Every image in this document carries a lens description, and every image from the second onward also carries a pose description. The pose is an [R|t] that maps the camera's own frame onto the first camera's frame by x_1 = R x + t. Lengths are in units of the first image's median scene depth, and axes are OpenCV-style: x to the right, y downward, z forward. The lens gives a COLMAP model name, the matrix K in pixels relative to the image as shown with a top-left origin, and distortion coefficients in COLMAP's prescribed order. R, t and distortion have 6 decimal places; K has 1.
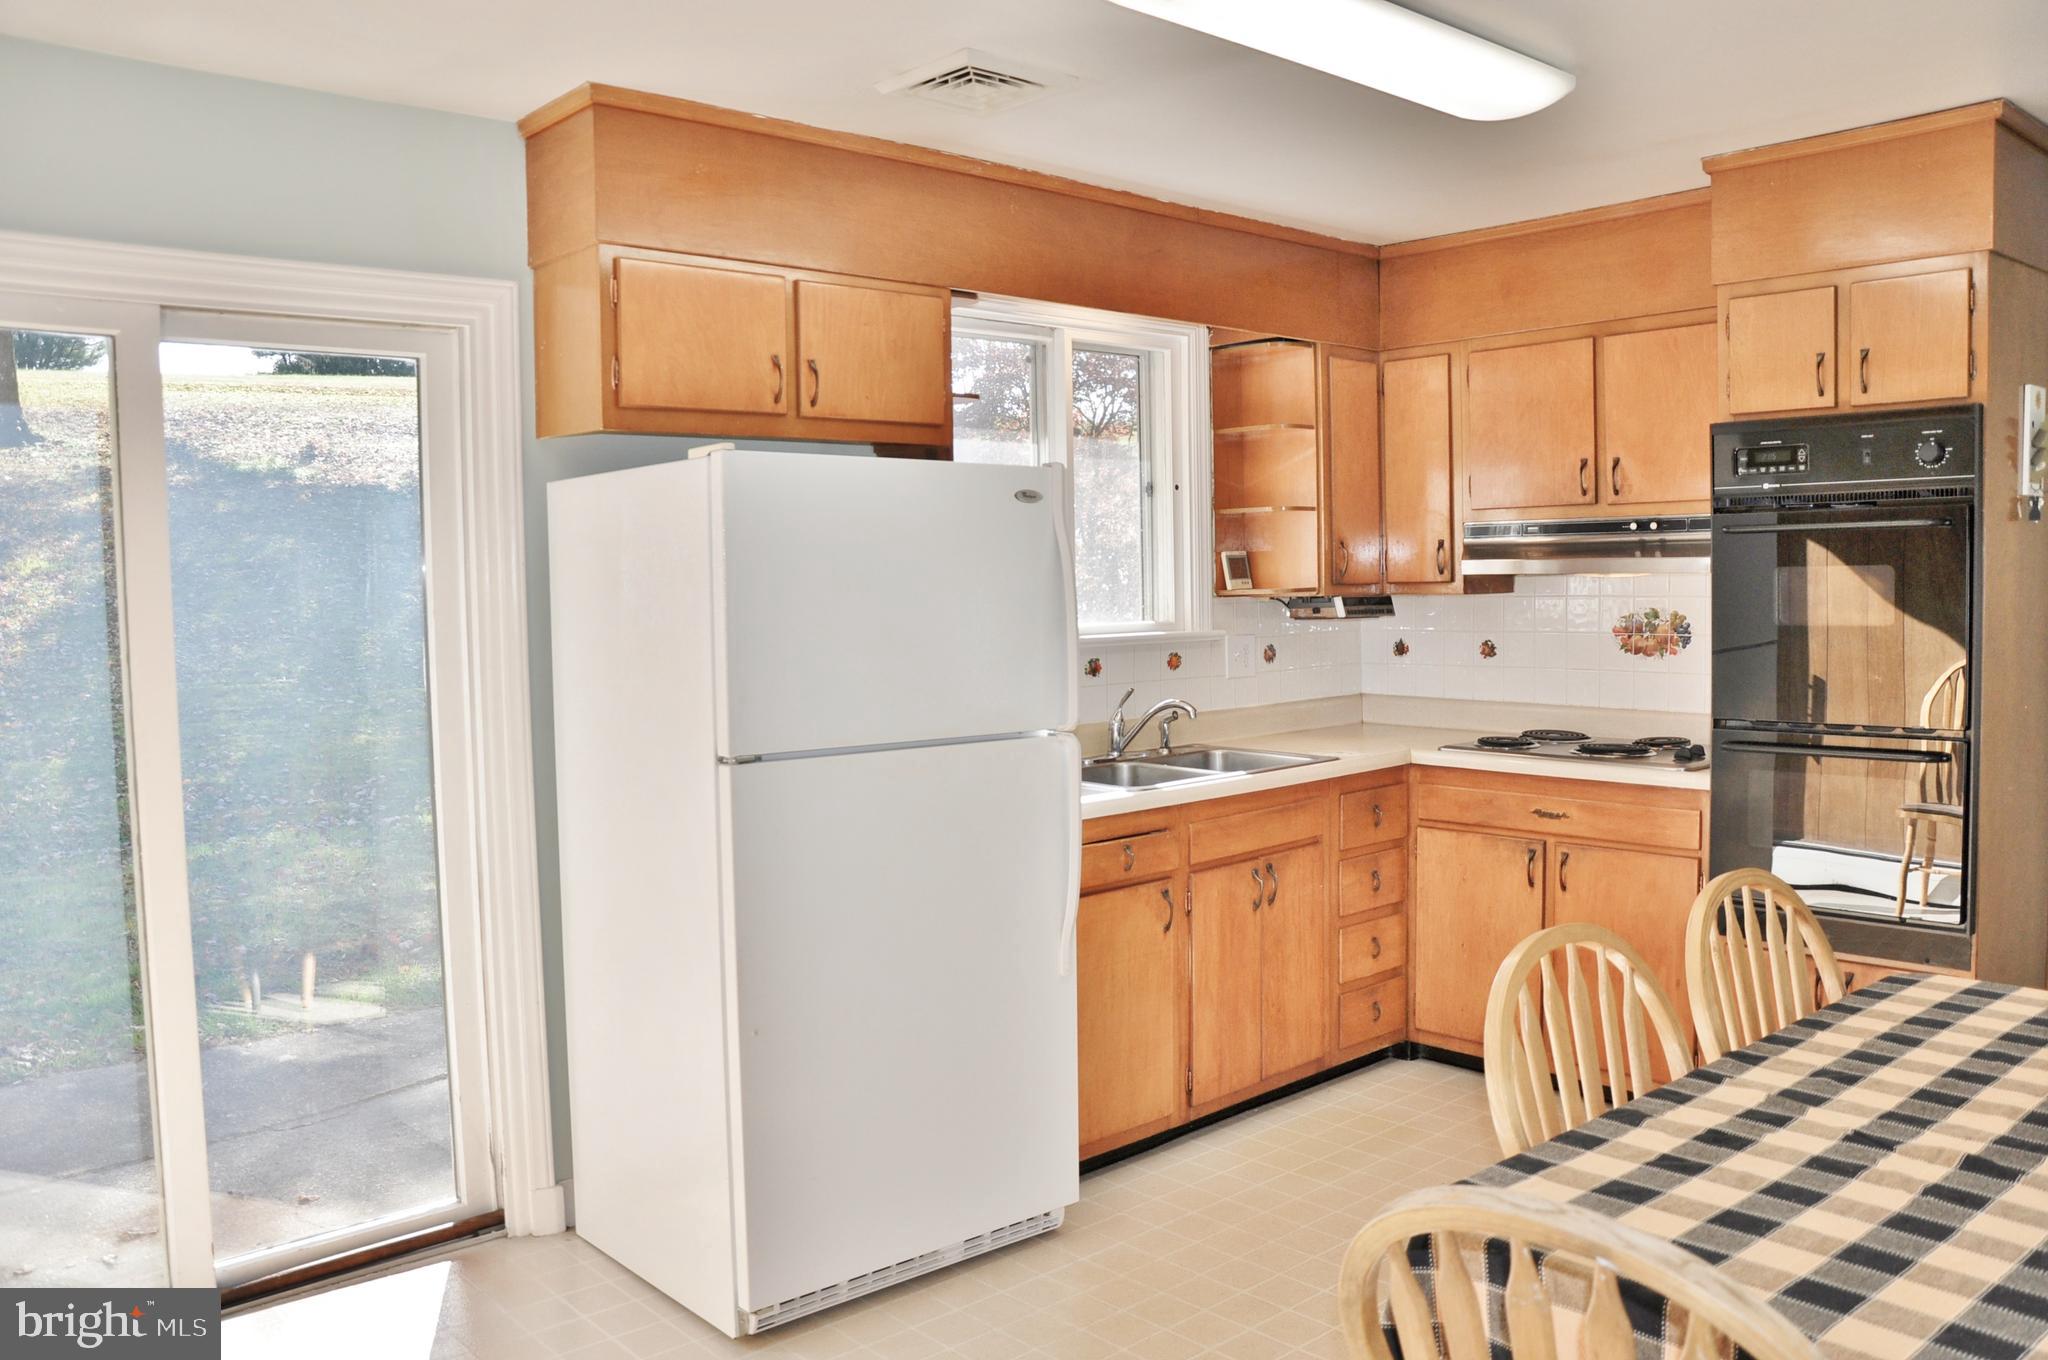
lens RADIAL K [[1605.5, 0, 1022.0], [0, 1605.5, 688.6], [0, 0, 1]] dist [-0.157719, 0.129181]
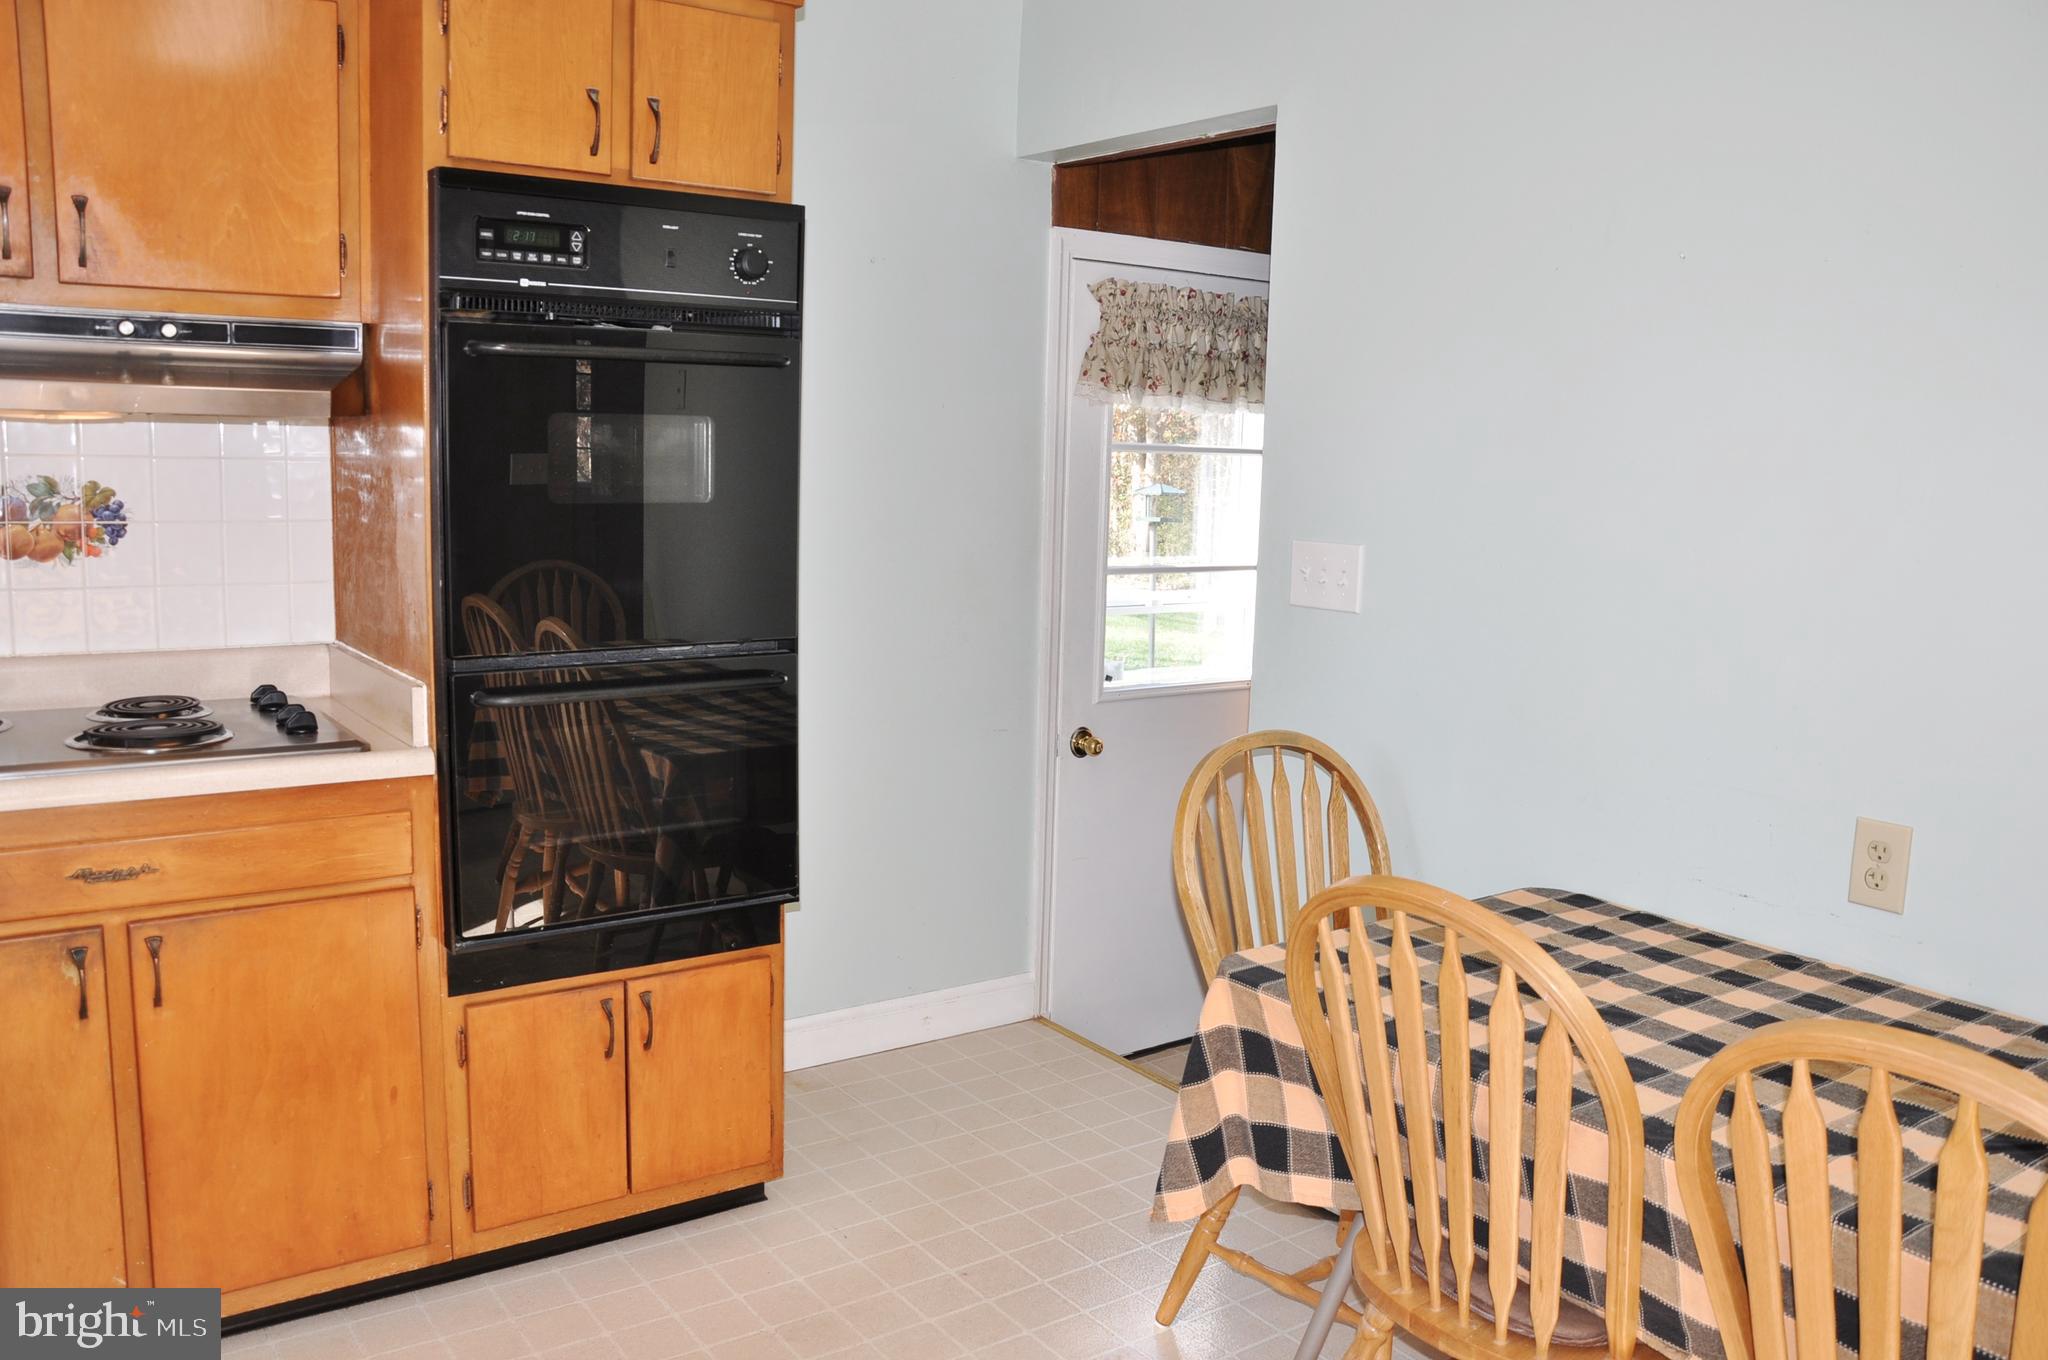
lens RADIAL K [[1605.5, 0, 1022.0], [0, 1605.5, 688.6], [0, 0, 1]] dist [-0.157719, 0.129181]
pose [[0.095904, -0.125557, 0.987440, -0.143435], [0.037057, 0.991775, 0.122509, -0.035191], [-0.994701, 0.024843, 0.099768, 0.699517]]
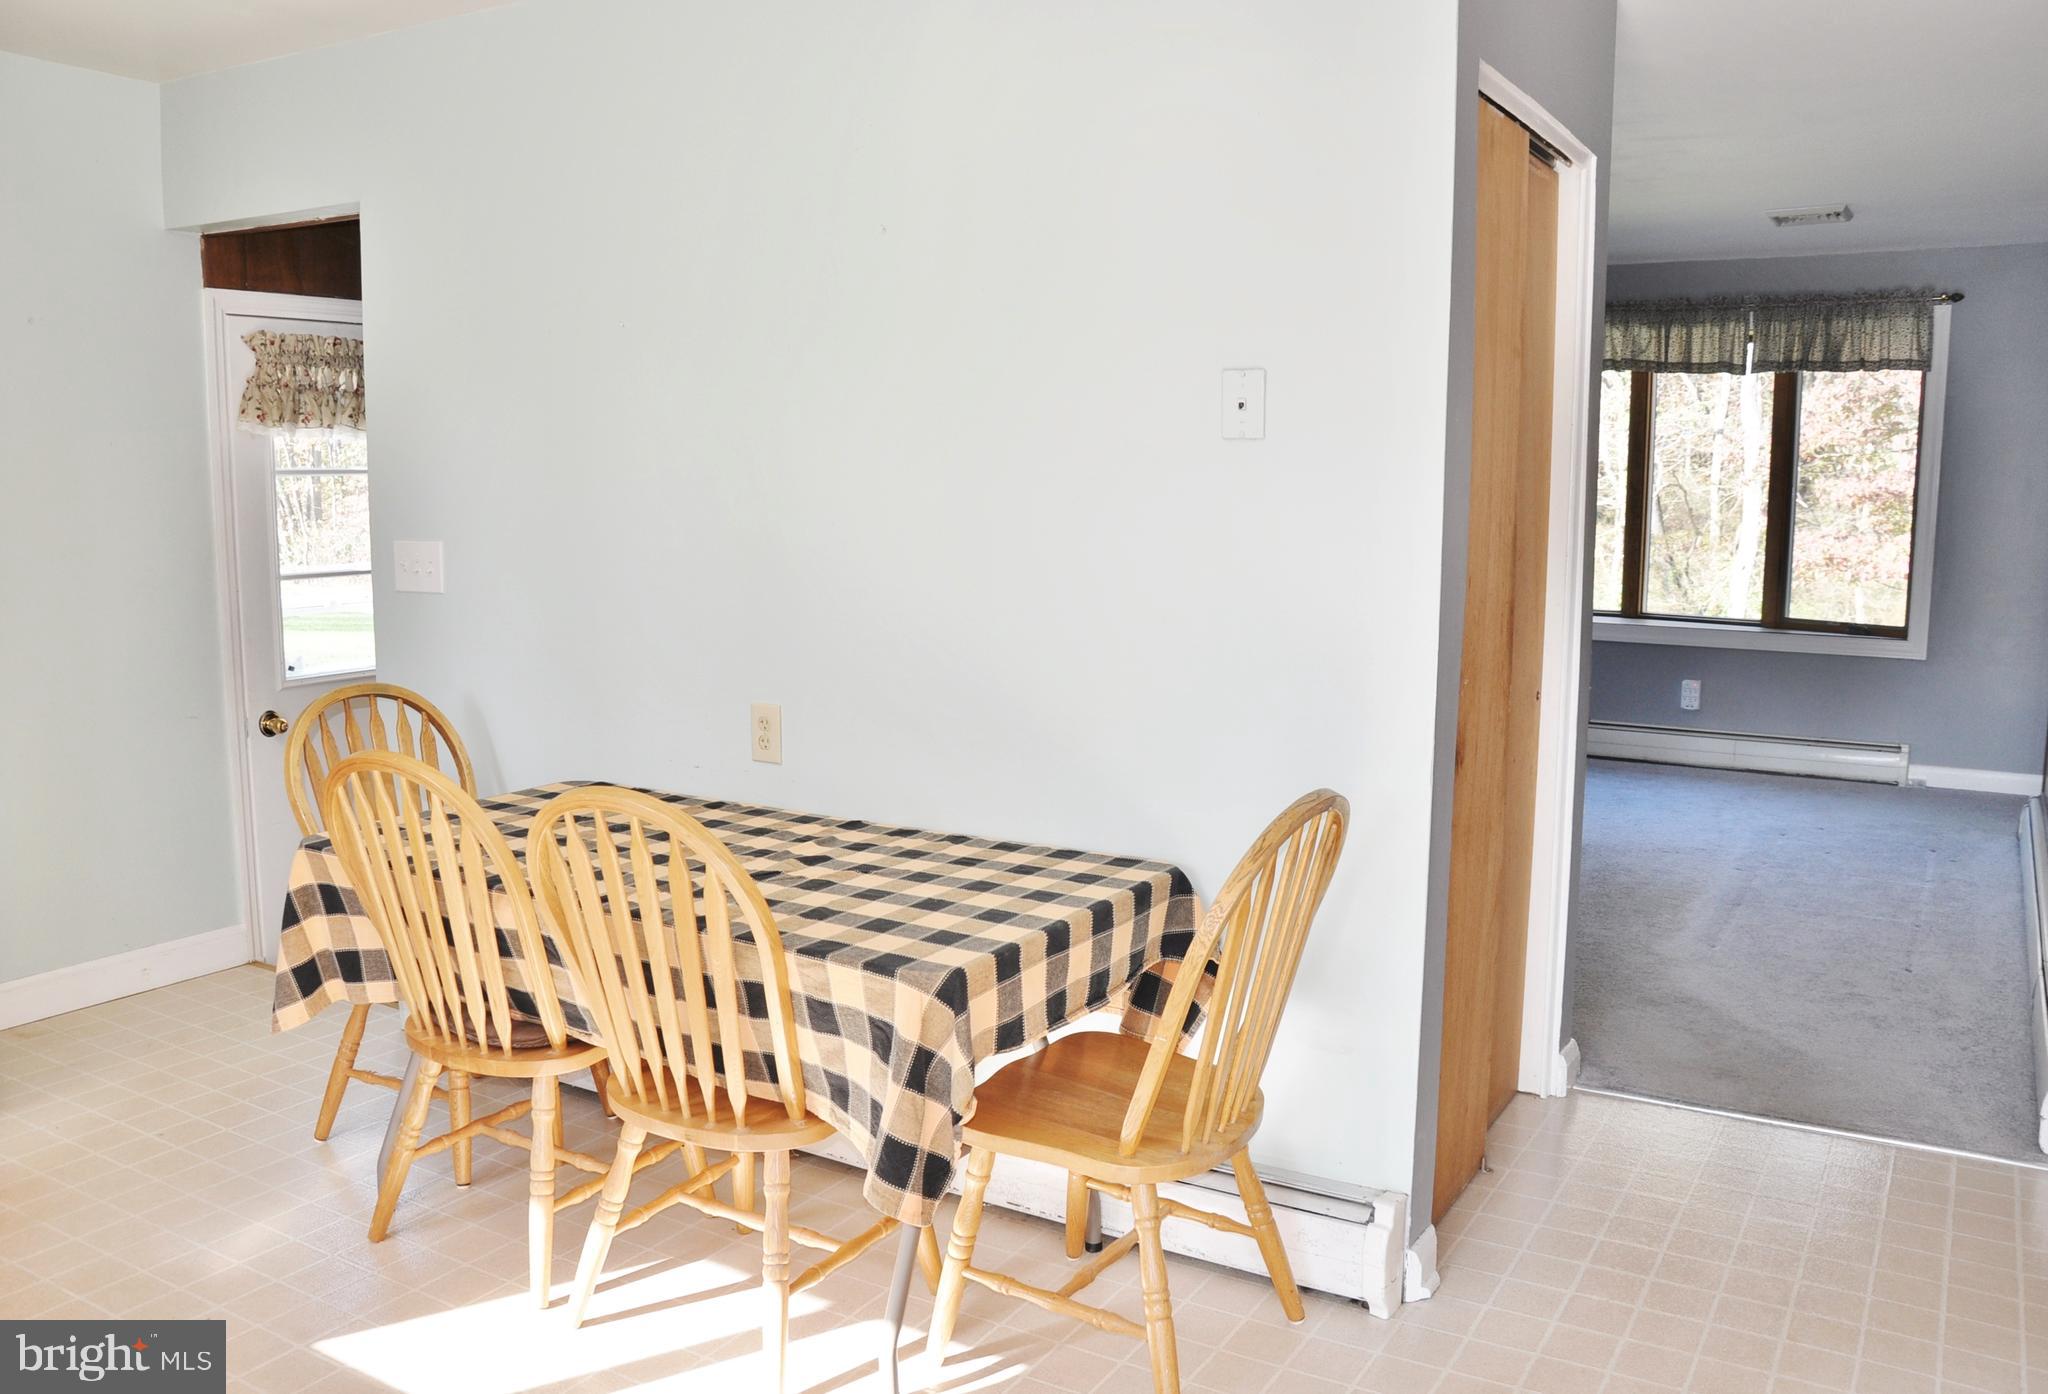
lens RADIAL K [[1646.9, 0, 1020.5], [0, 1646.9, 706.7], [0, 0, 1]] dist [-0.170899, 0.148501]
pose [[-0.300191, -0.119667, 0.946343, -0.438344], [0.065436, 0.987179, 0.145588, -0.024948], [-0.951632, 0.105629, -0.288512, 0.572244]]
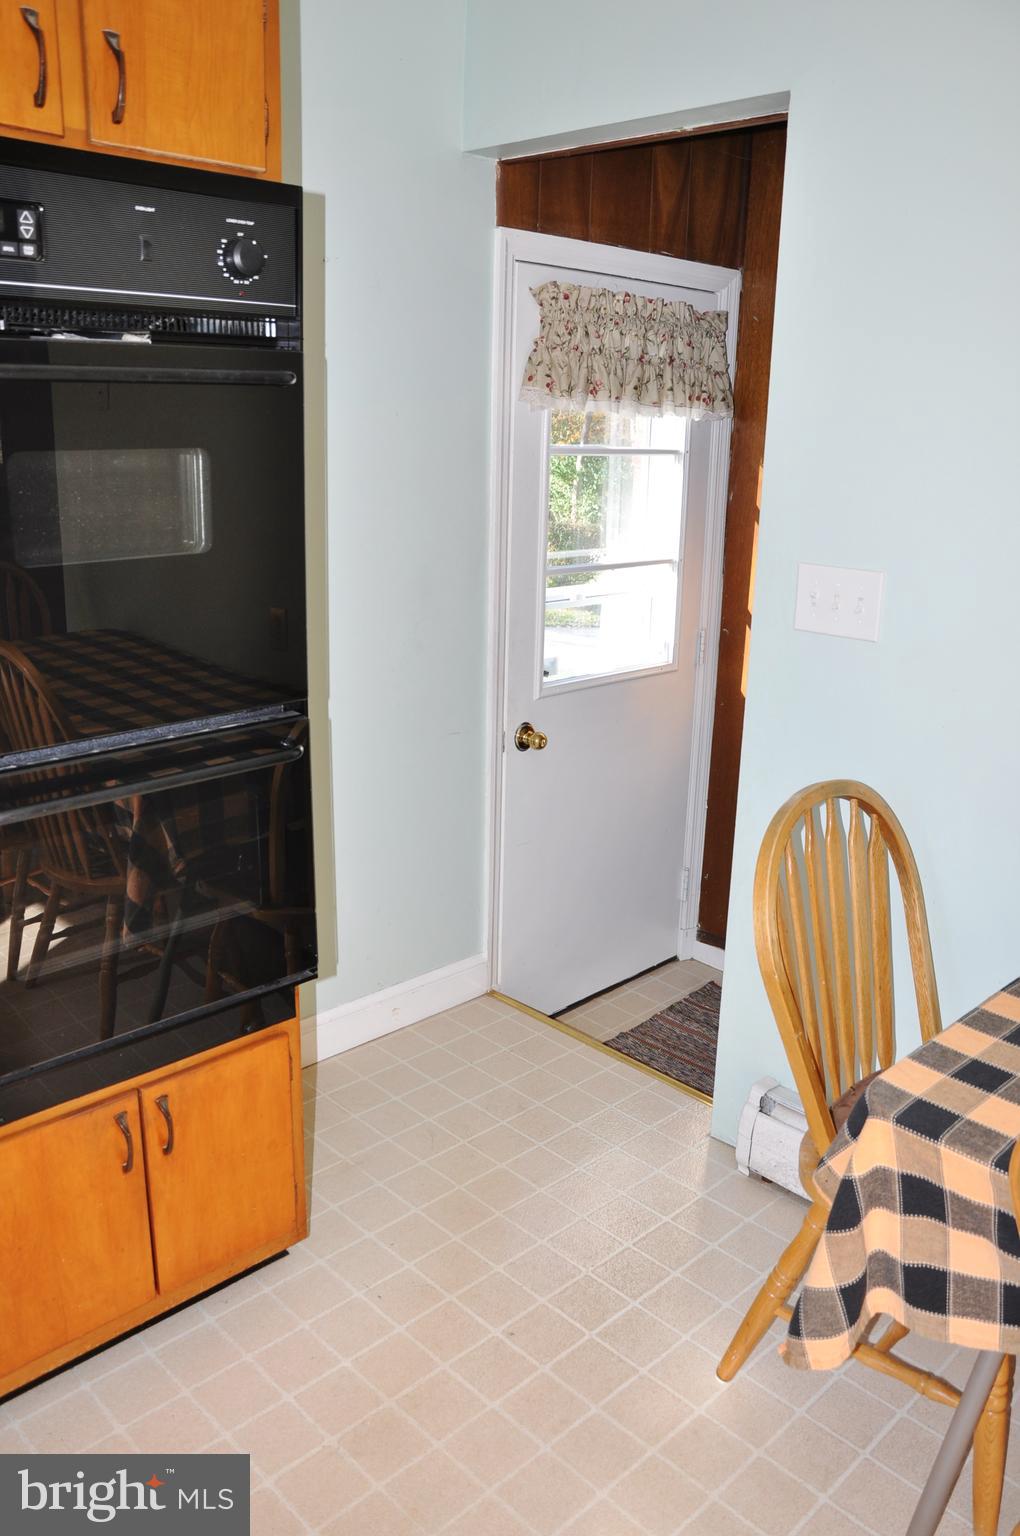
lens RADIAL K [[1202.5, 0, 507.2], [0, 1202.5, 773.0], [0, 0, 1]] dist [-0.158930, 0.131050]
pose [[-0.053106, -0.265645, 0.962607, 0.085339], [0.044816, 0.962362, 0.268049, -0.067696], [-0.997583, 0.057375, -0.039202, 0.809575]]
